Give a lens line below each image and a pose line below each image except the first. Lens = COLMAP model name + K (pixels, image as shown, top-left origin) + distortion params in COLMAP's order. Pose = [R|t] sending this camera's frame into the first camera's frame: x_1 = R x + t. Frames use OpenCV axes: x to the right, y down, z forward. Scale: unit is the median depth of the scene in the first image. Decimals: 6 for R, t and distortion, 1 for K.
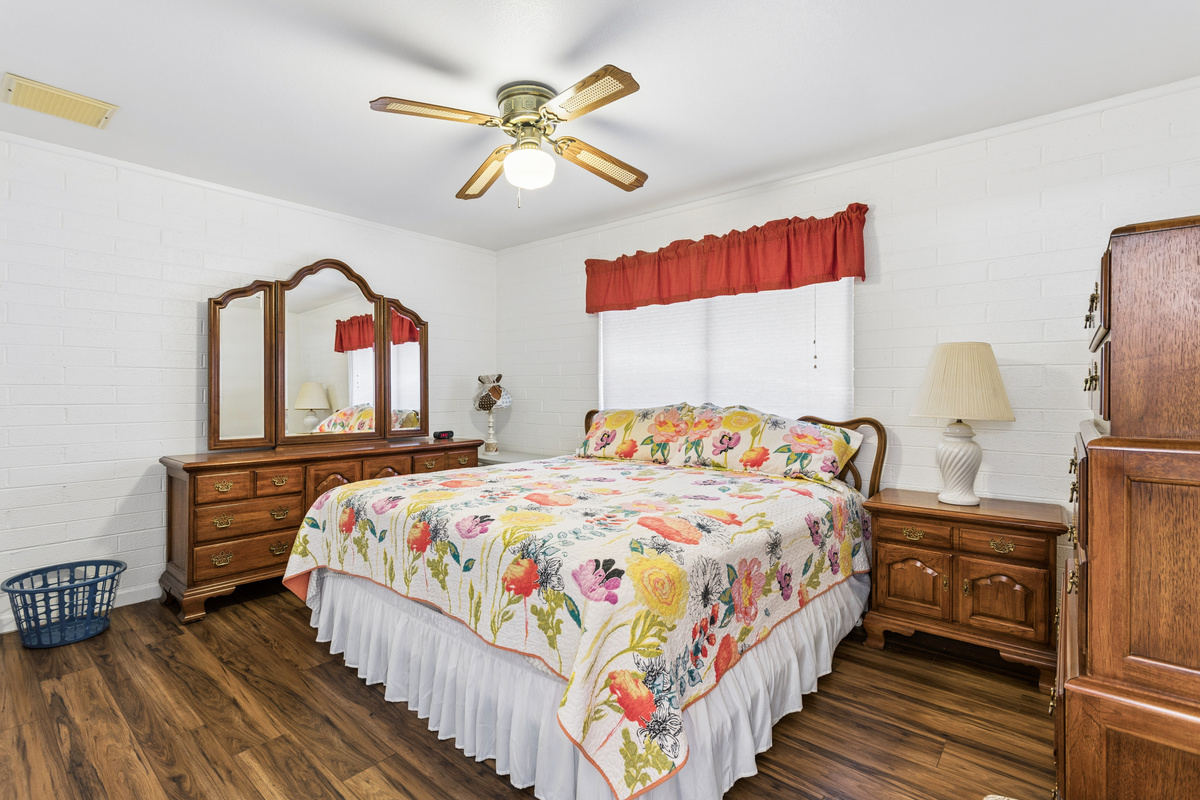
lens RADIAL K [[564.4, 0, 597.5], [0, 564.4, 389.8], [0, 0, 1]] dist [-0.001296, 0.001358]
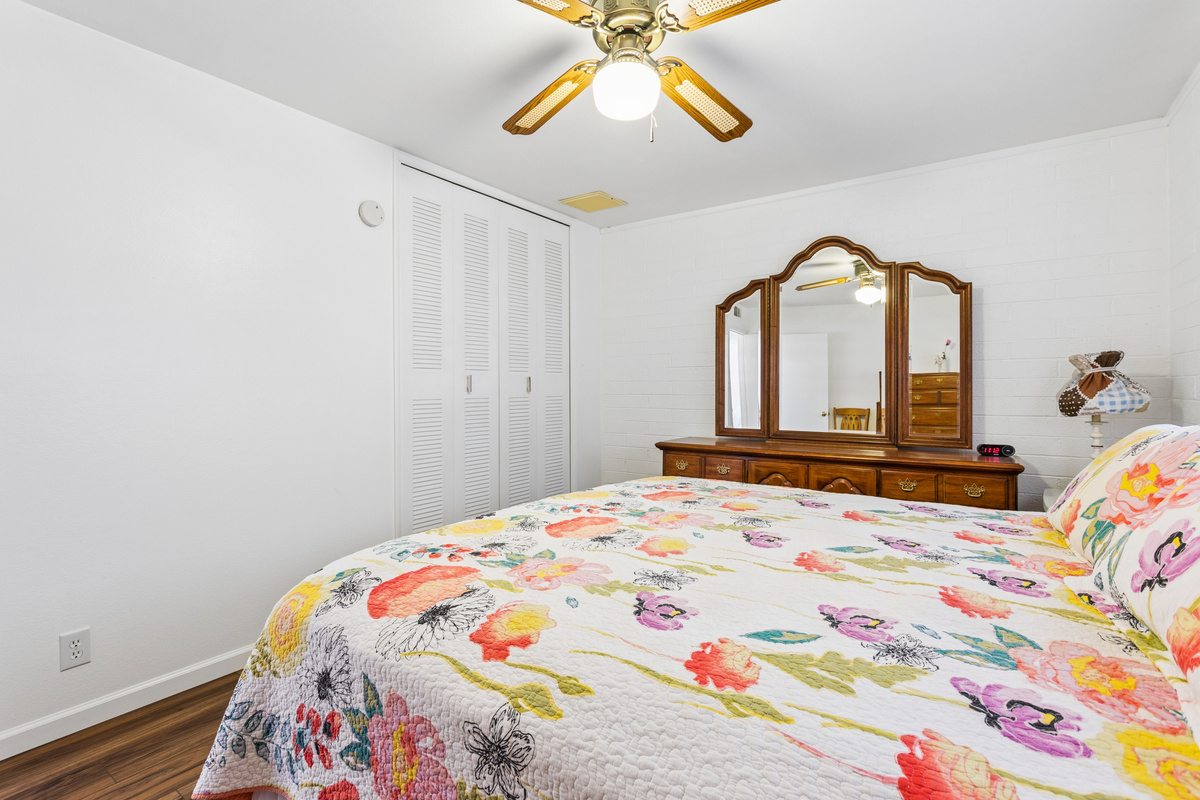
lens RADIAL K [[564.4, 0, 597.5], [0, 564.4, 389.8], [0, 0, 1]] dist [-0.001296, 0.001358]
pose [[0.085258, -0.001615, -0.996358, 0.425973], [0.003487, 0.999993, -0.001322, 0.011956], [0.996353, -0.003361, 0.085263, 0.618821]]
